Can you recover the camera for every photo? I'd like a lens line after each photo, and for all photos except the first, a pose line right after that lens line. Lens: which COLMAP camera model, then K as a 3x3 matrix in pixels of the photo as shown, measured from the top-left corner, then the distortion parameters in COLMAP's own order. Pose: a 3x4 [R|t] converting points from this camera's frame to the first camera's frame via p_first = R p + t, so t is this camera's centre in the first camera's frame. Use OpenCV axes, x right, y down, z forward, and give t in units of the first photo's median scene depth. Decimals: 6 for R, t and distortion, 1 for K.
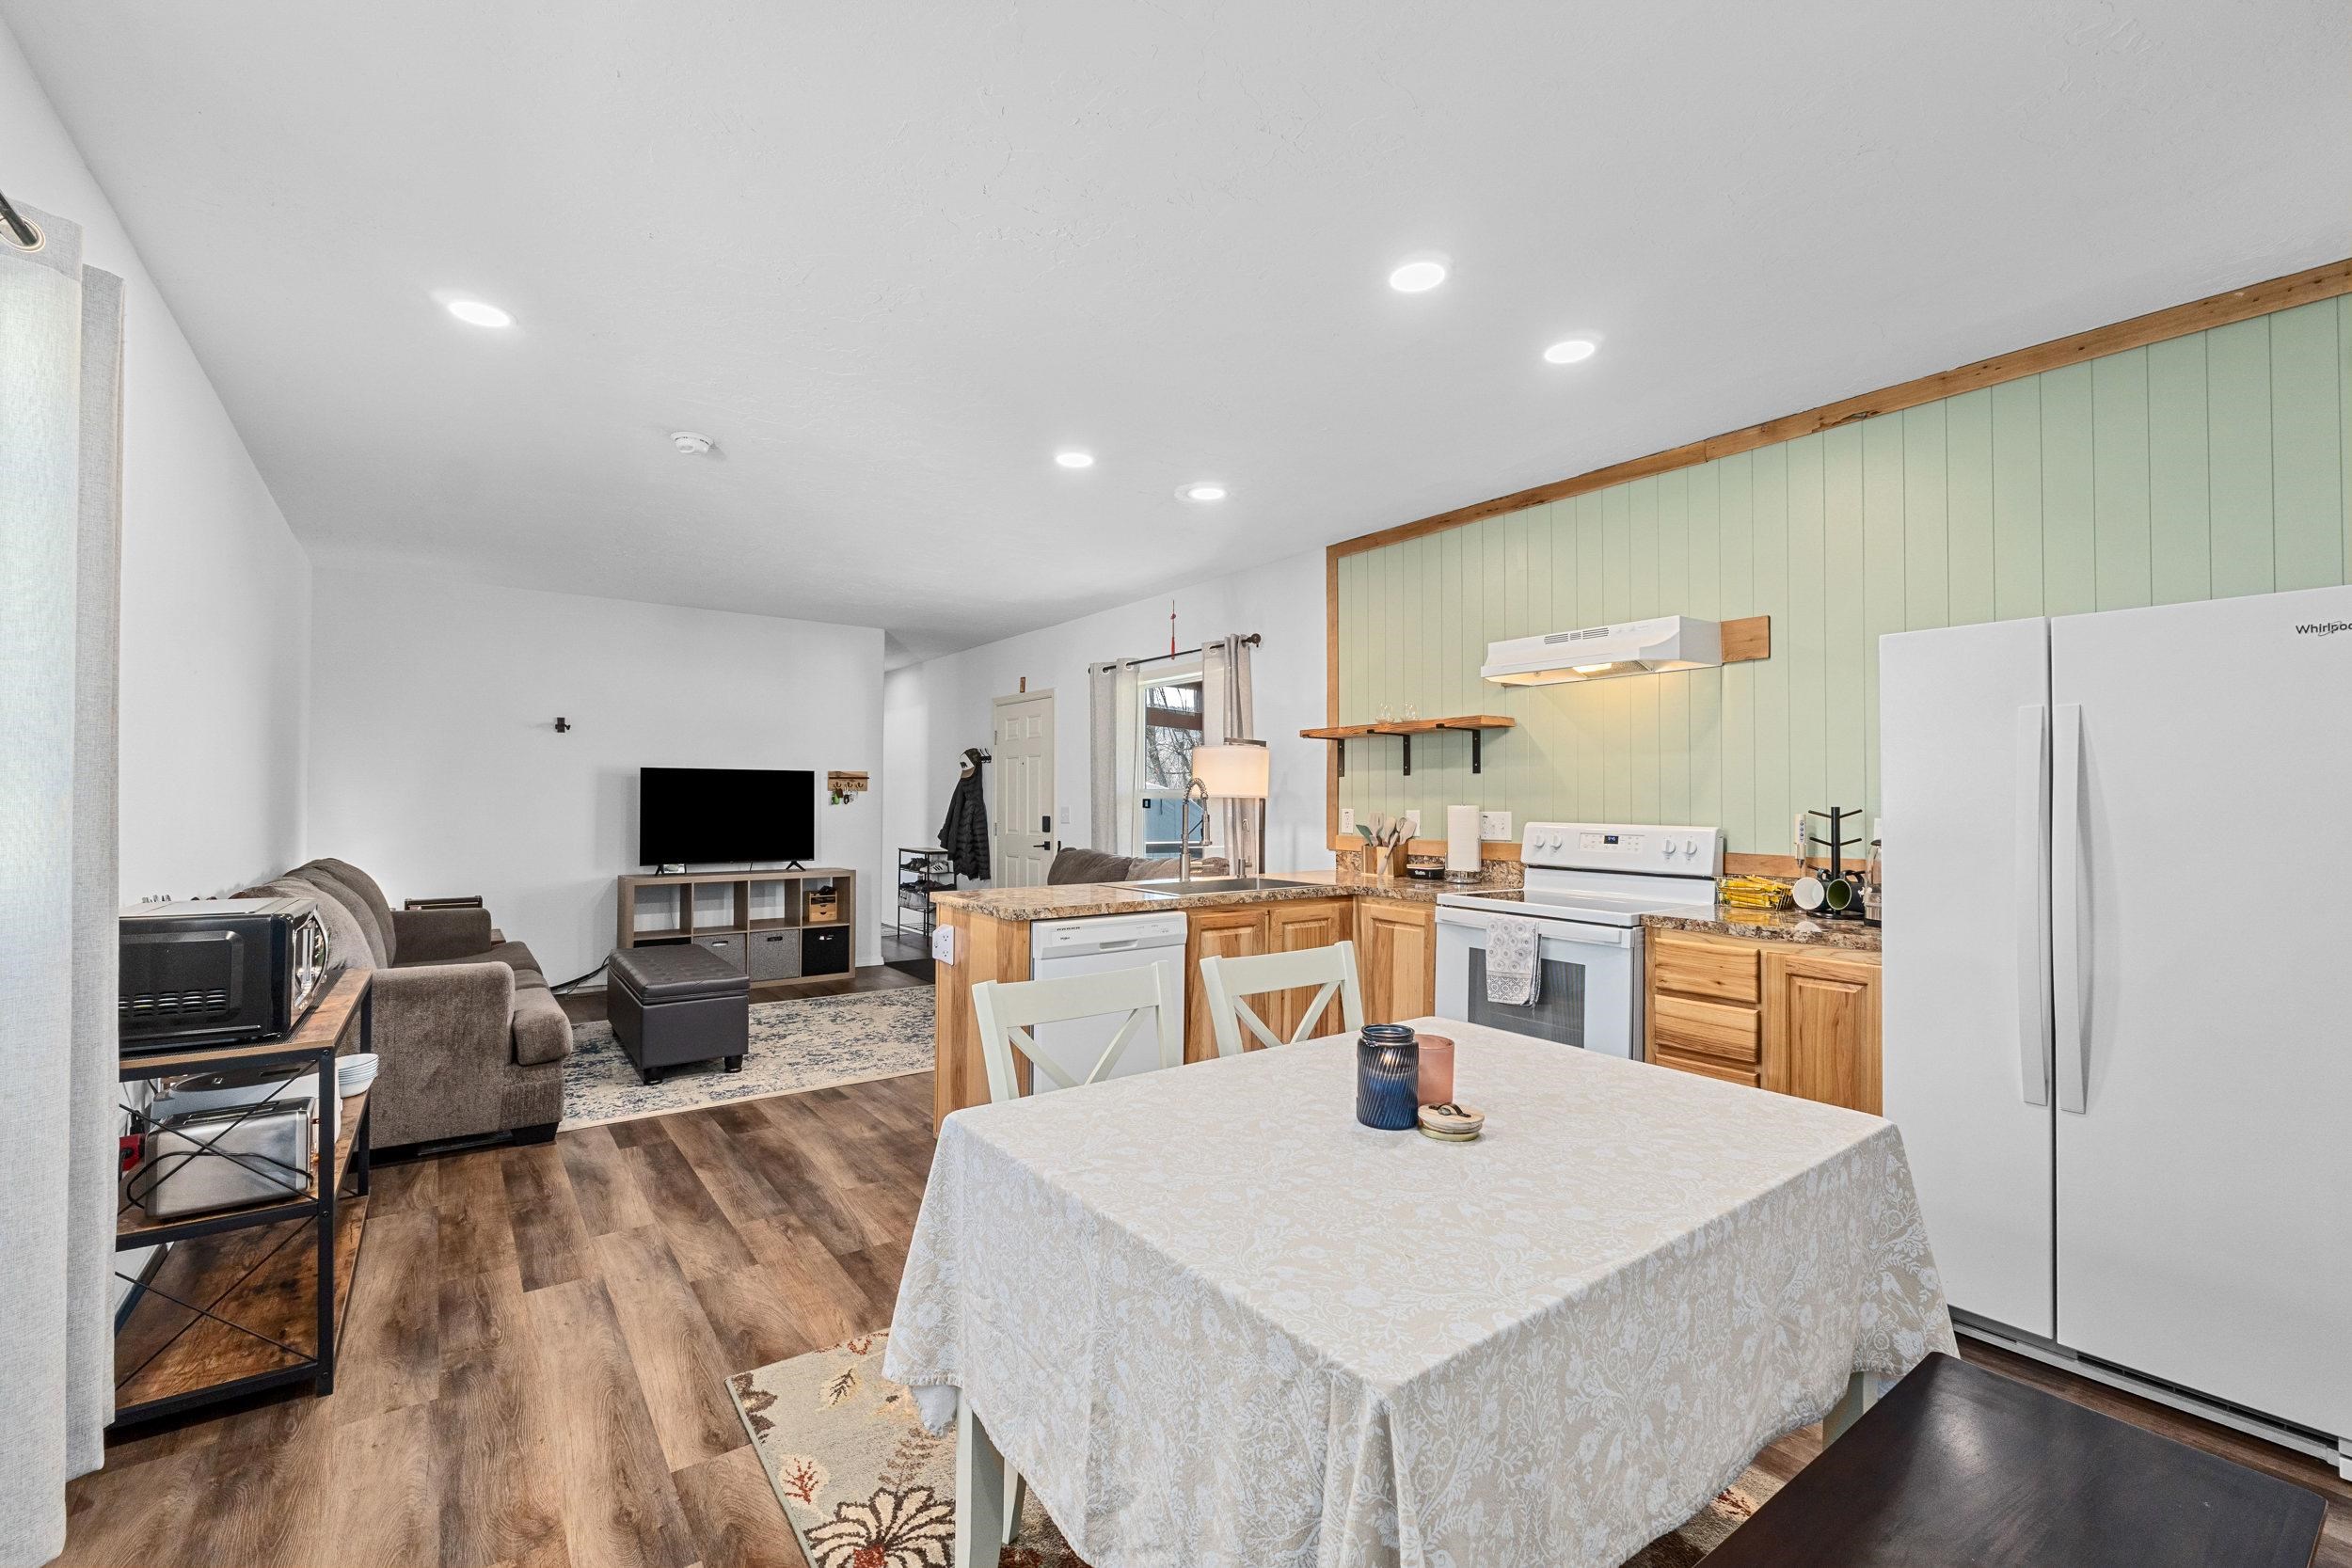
lens RADIAL K [[993.3, 0, 1165.8], [0, 993.3, 790.1], [0, 0, 1]] dist [0.001043, 0.000053]
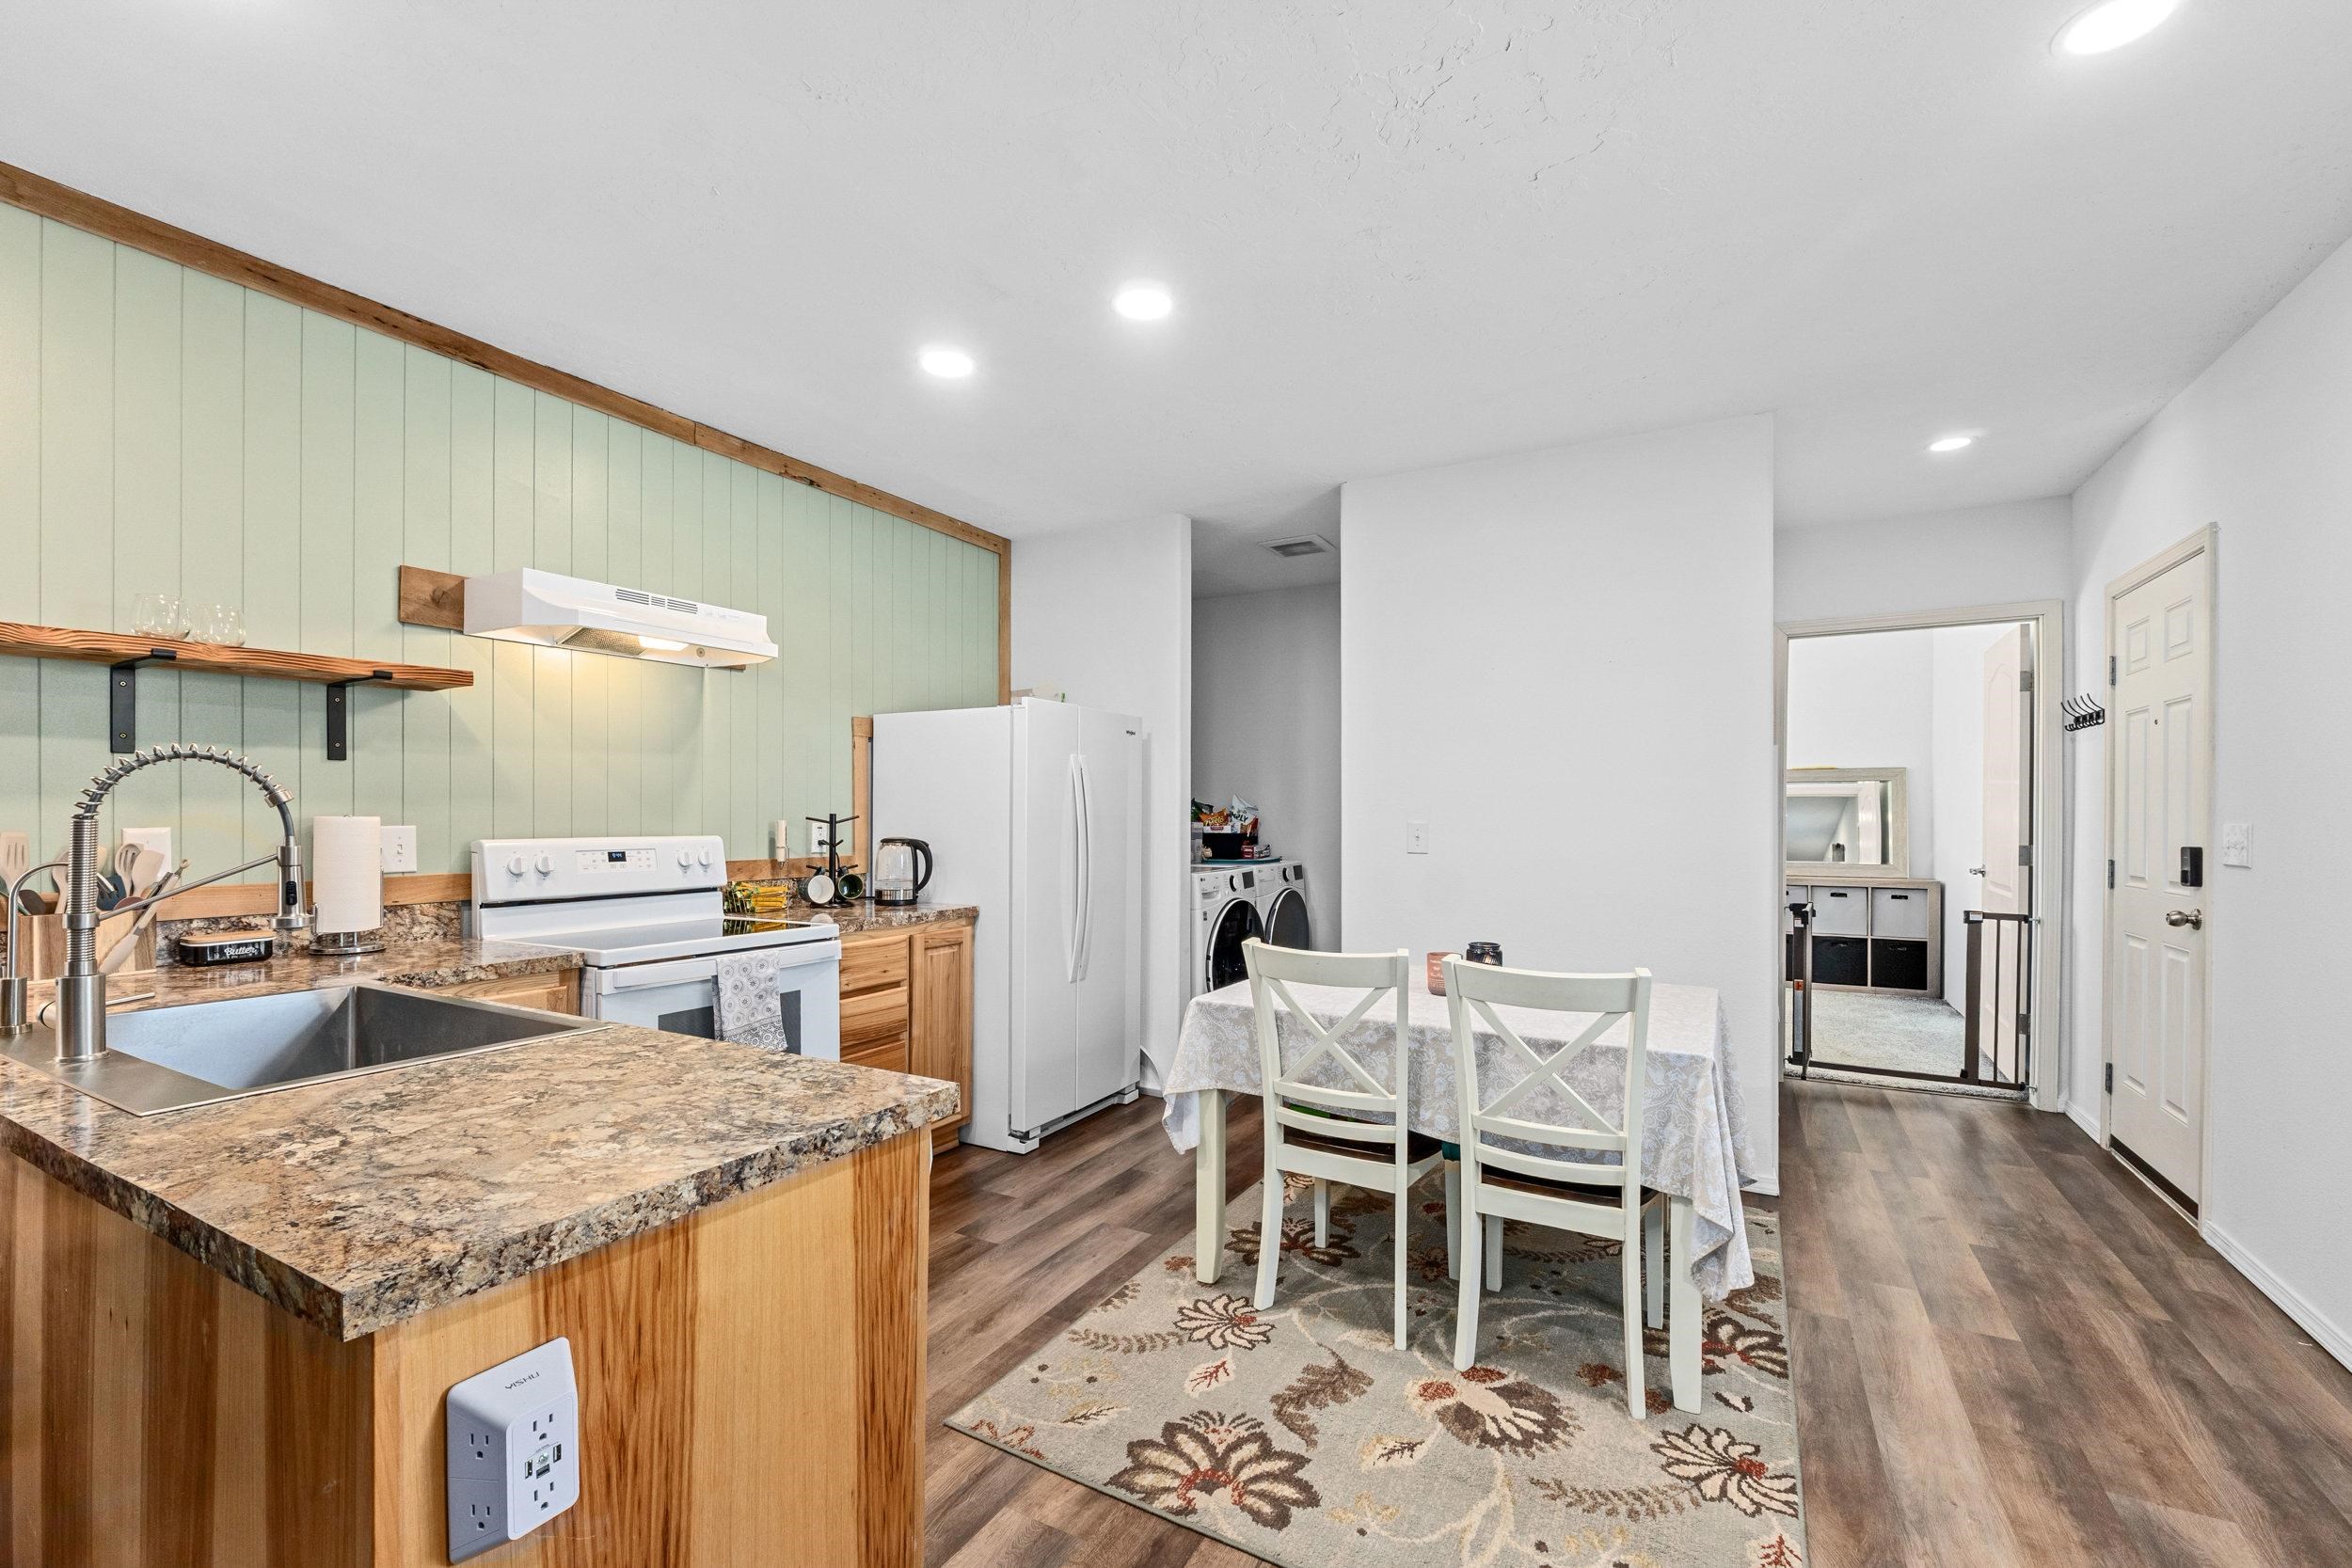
lens RADIAL K [[1005.8, 0, 1164.9], [0, 1005.8, 813.6], [0, 0, 1]] dist [-0.000947, -0.000275]
pose [[-0.412855, -0.005683, 0.910779, -0.571422], [-0.012966, 0.999916, 0.000362, 0.011013], [-0.910704, -0.011660, -0.412894, 1.120724]]
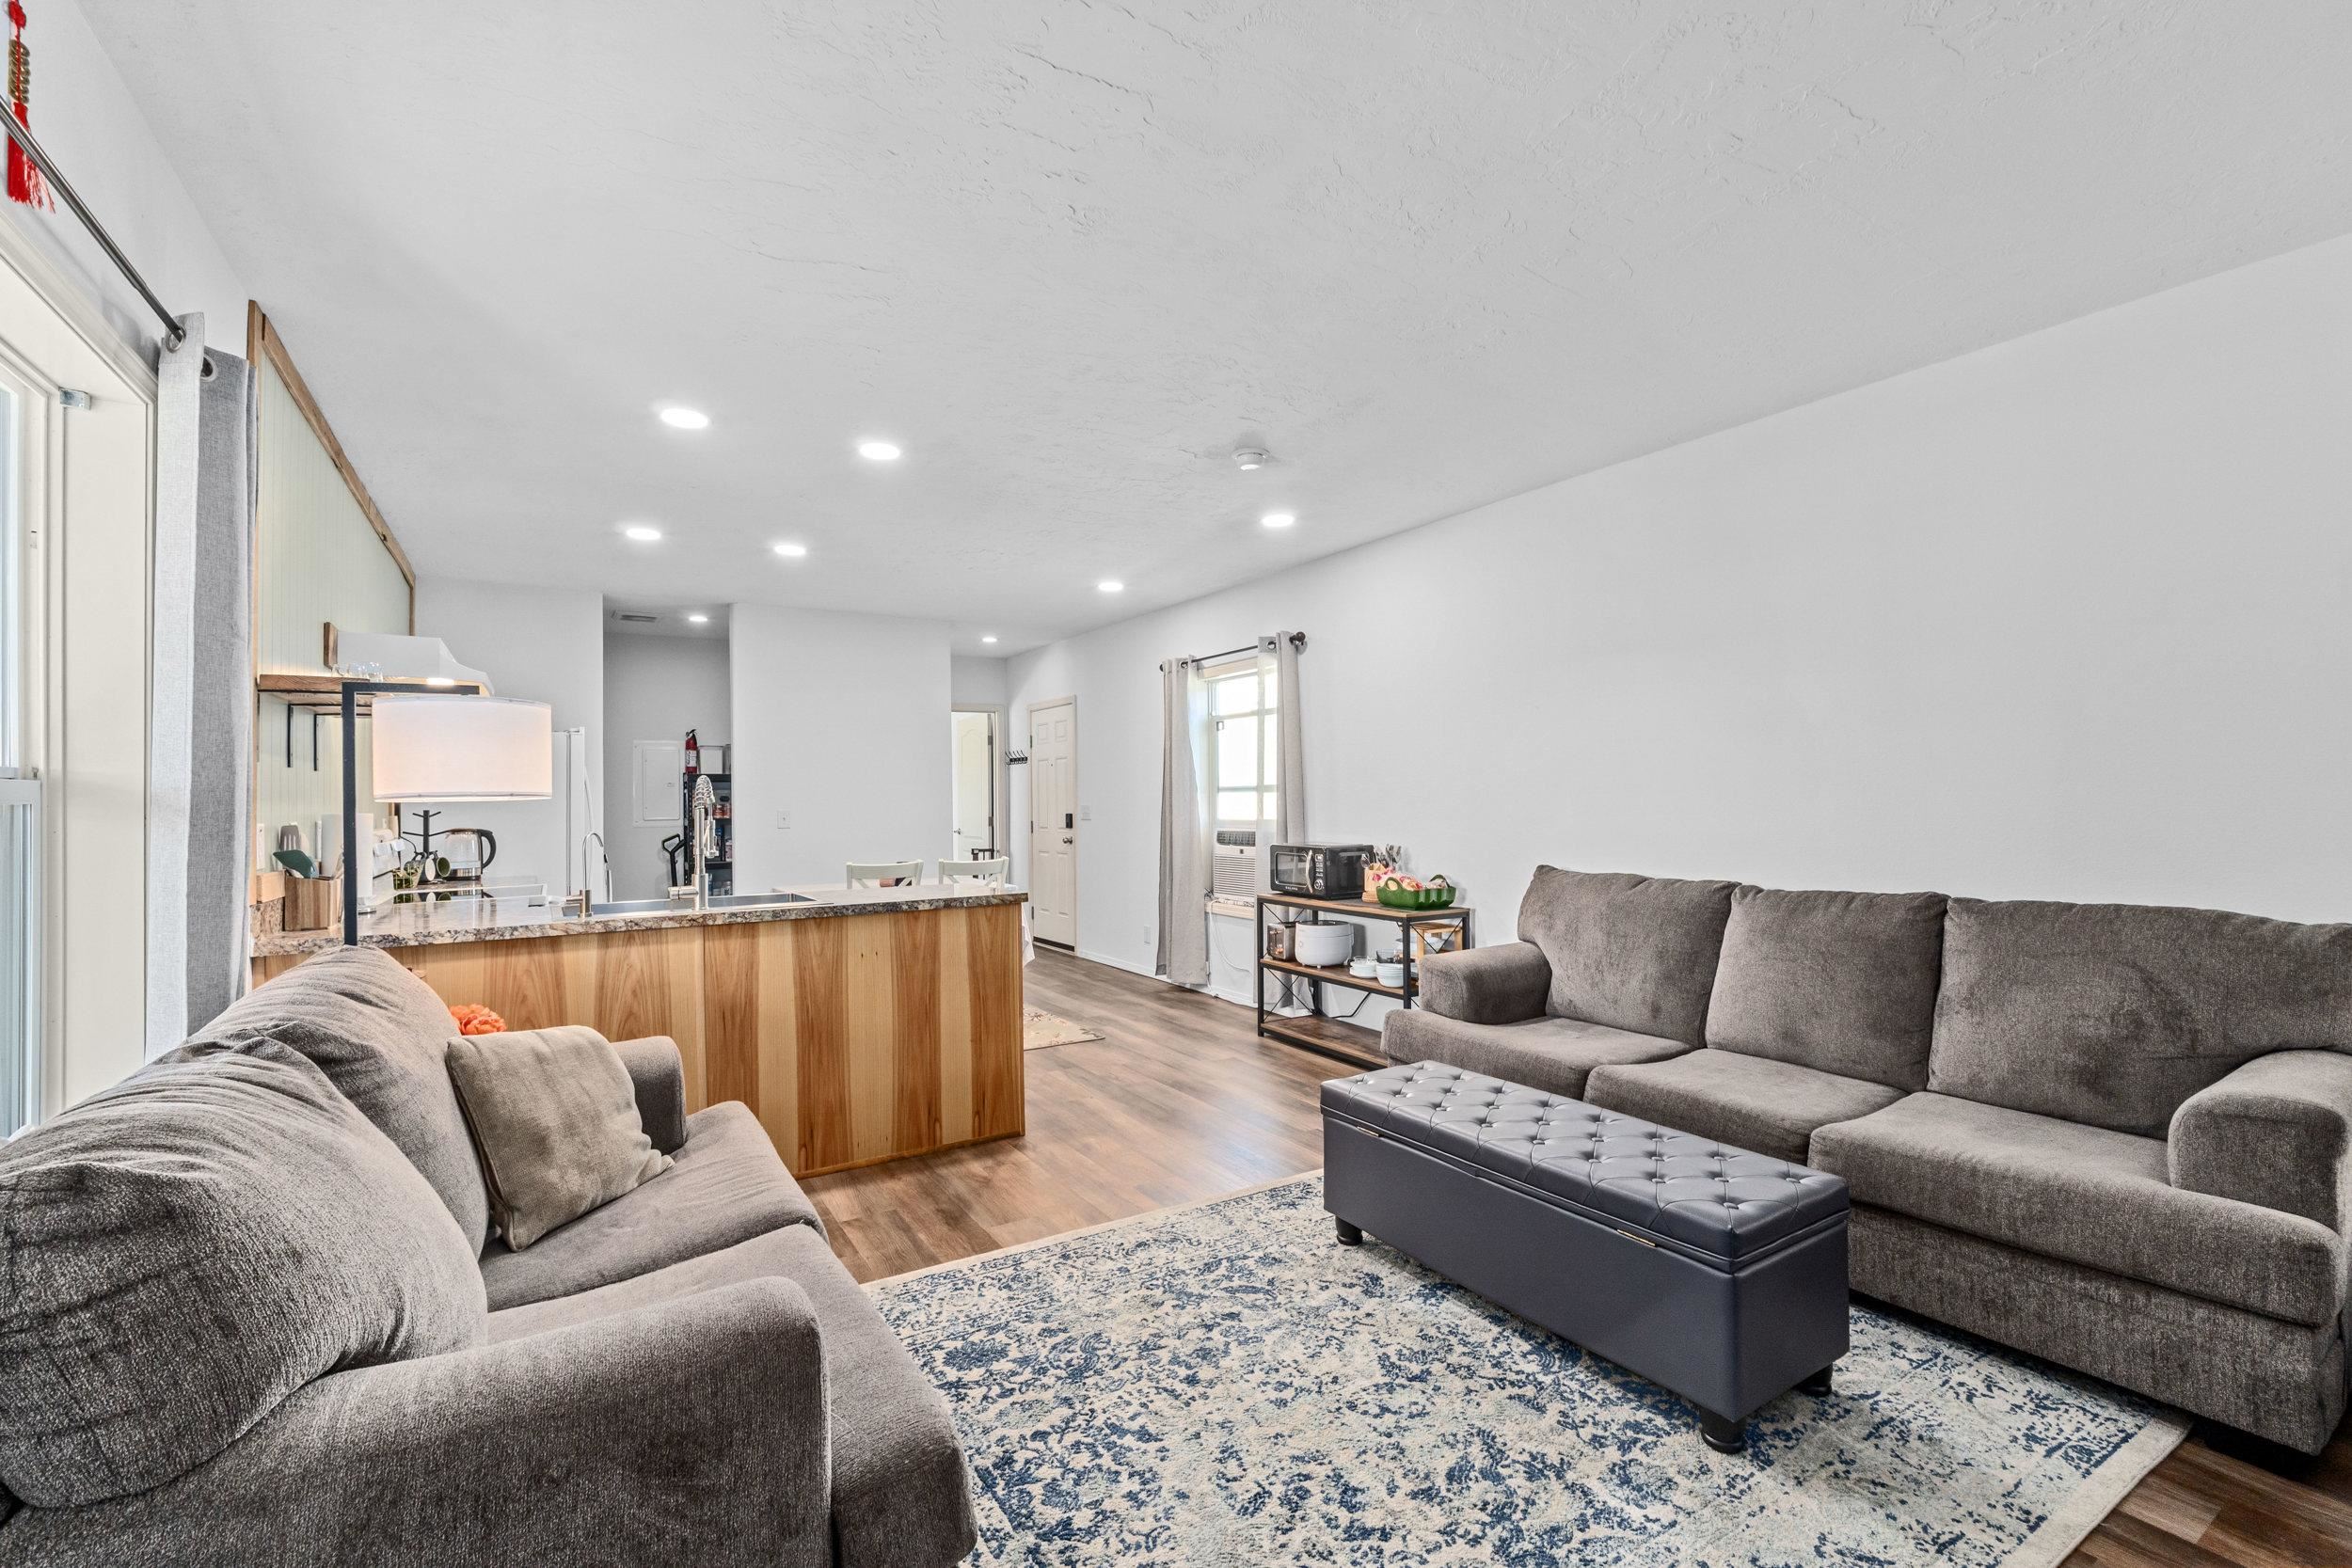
lens RADIAL K [[993.3, 0, 1165.8], [0, 993.3, 790.1], [0, 0, 1]] dist [0.001043, 0.000053]
pose [[-0.996974, 0.009041, 0.077213, -0.542881], [0.007504, 0.999768, -0.020173, 0.024470], [-0.077377, -0.019533, -0.996811, 2.374783]]
